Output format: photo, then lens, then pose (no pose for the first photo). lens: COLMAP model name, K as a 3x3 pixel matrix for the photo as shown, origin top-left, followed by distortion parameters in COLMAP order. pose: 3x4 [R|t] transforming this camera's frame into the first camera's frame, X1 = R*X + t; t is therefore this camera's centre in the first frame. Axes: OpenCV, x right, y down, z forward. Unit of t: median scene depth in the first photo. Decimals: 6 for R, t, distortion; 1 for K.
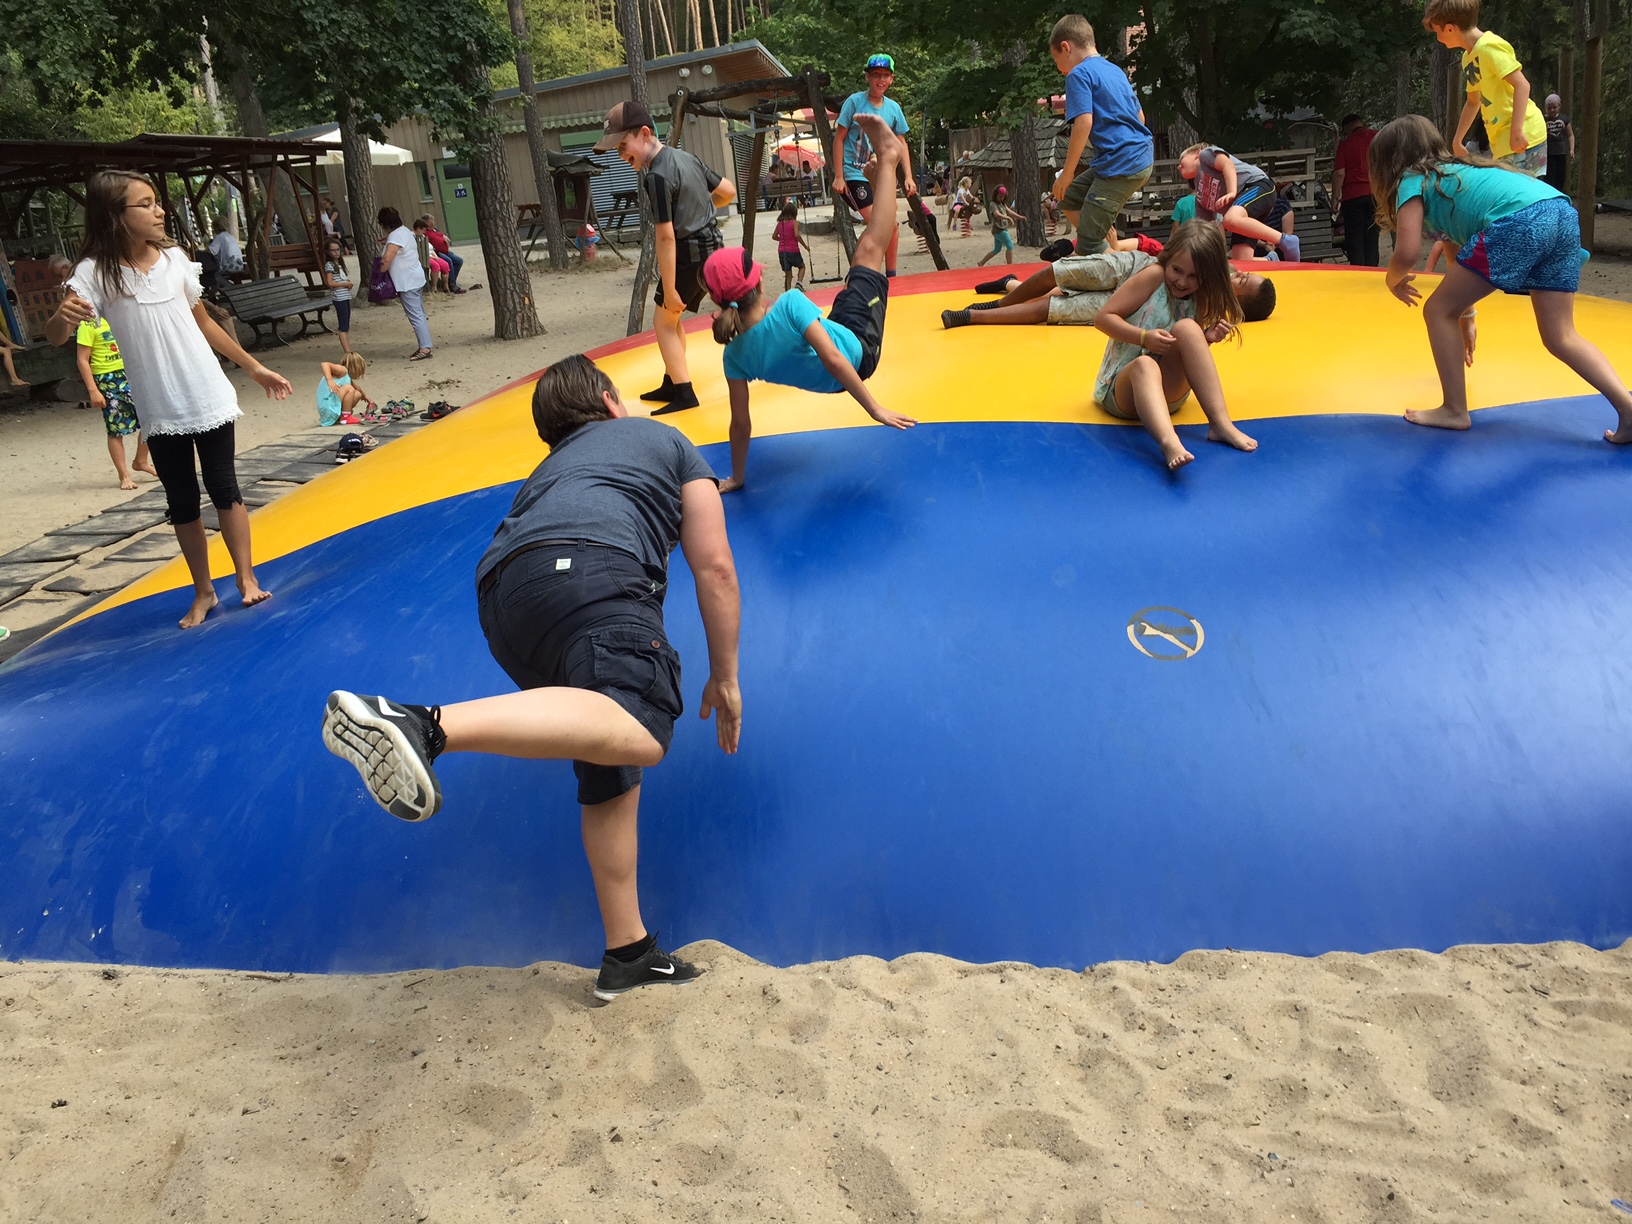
lens RADIAL K [[1395.2, 0, 825.5], [0, 1395.2, 634.5], [0, 0, 1]] dist [0.095310, -0.131535]
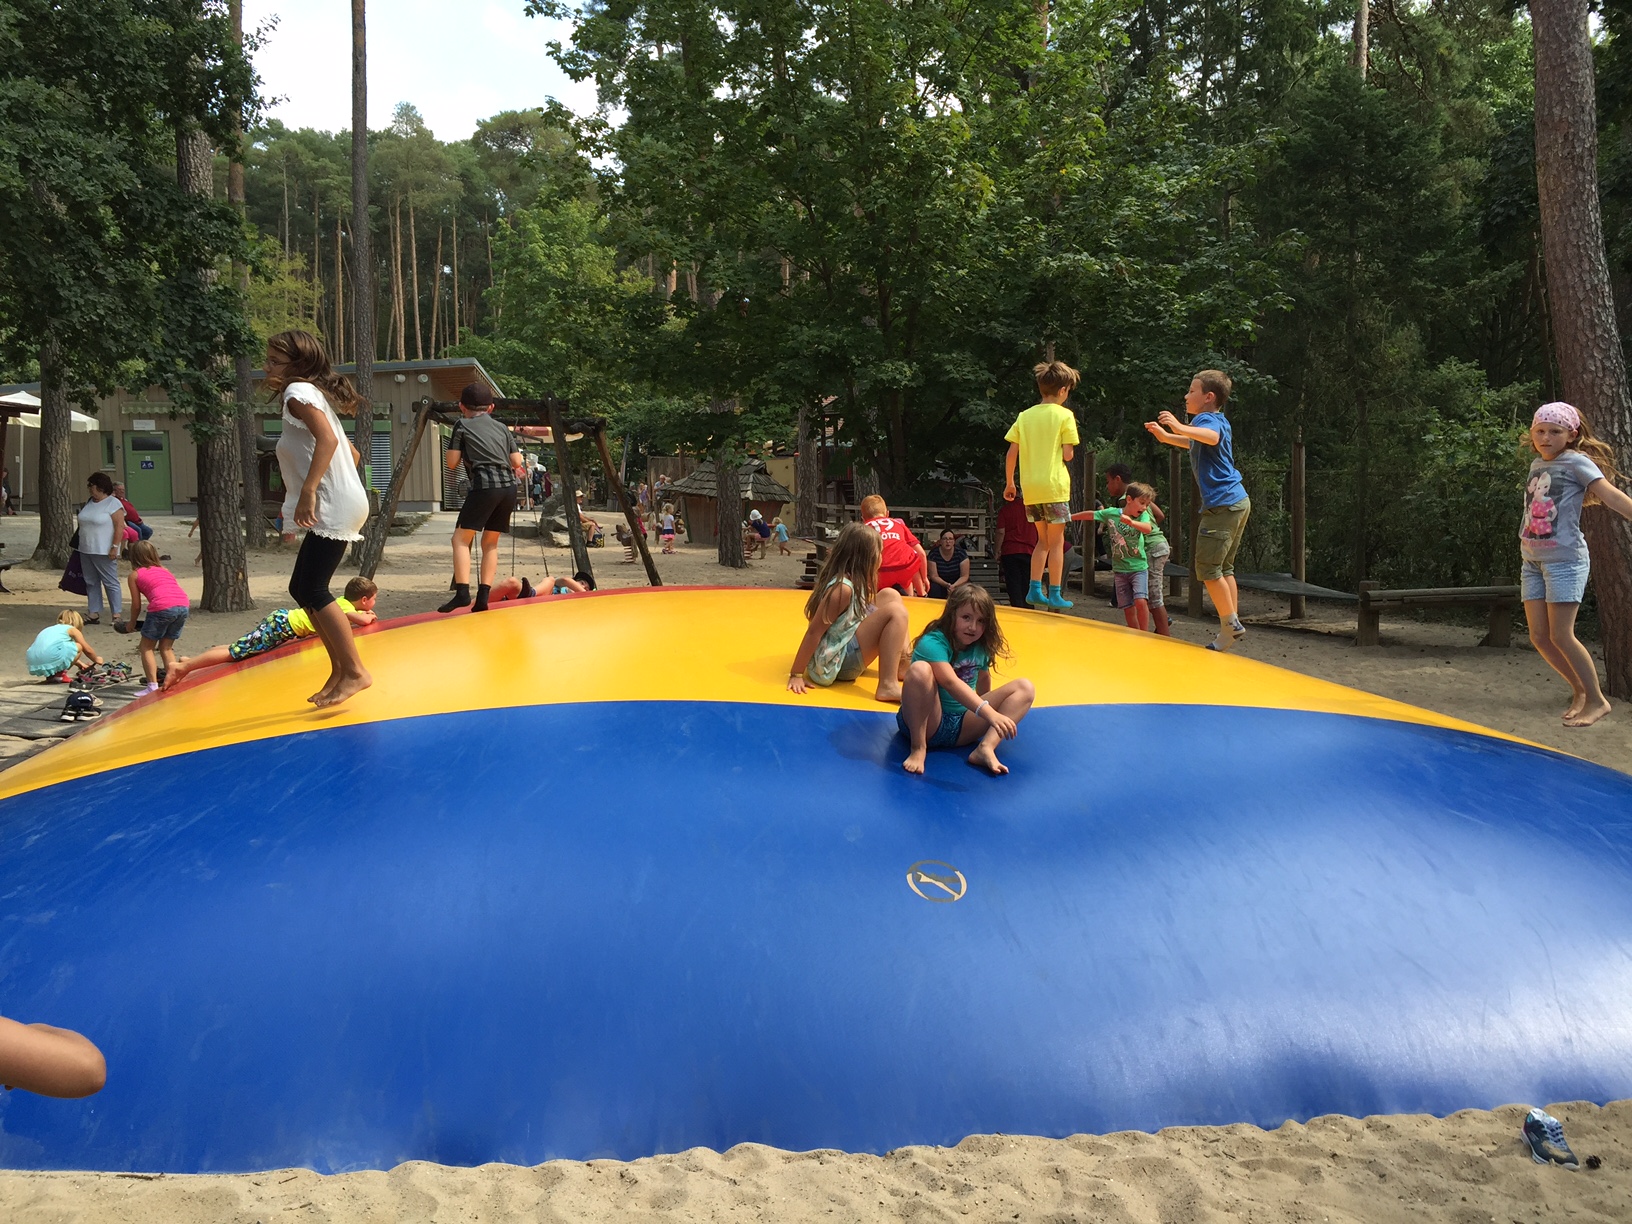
lens RADIAL K [[1395.2, 0, 825.5], [0, 1395.2, 634.5], [0, 0, 1]] dist [0.095310, -0.131535]
pose [[0.971141, 0.074380, 0.226611, -0.167971], [-0.023746, 0.975561, -0.218443, 0.066354], [-0.237321, 0.206758, 0.949173, -0.222719]]
